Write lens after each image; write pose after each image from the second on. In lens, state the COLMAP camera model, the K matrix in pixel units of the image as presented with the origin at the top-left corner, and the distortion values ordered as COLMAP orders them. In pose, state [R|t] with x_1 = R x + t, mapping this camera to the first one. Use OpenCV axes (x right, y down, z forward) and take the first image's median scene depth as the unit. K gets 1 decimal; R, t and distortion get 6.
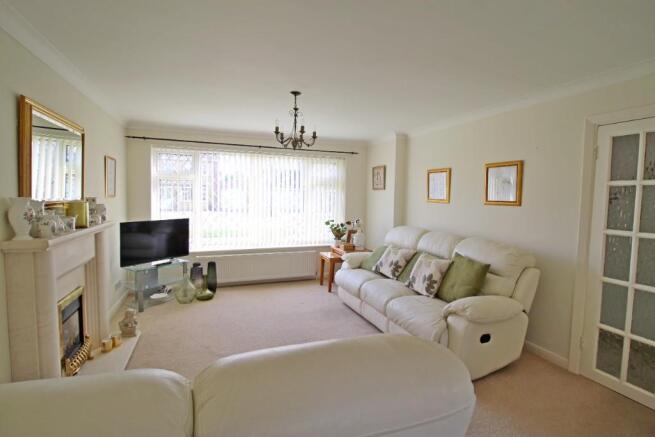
lens RADIAL K [[326.2, 0, 327.5], [0, 326.2, 218.5], [0, 0, 1]] dist [0.001572, -0.000048]
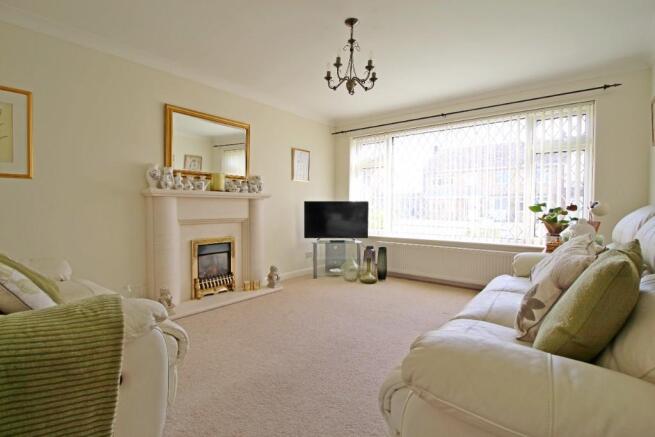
lens RADIAL K [[318.8, 0, 327.5], [0, 318.8, 218.5], [0, 0, 1]] dist [0.002739, 0.000054]
pose [[0.494142, 0.016099, -0.869232, 0.386807], [-0.064171, 0.997777, -0.018000, 0.079182], [0.867010, 0.064675, 0.494077, 0.408753]]
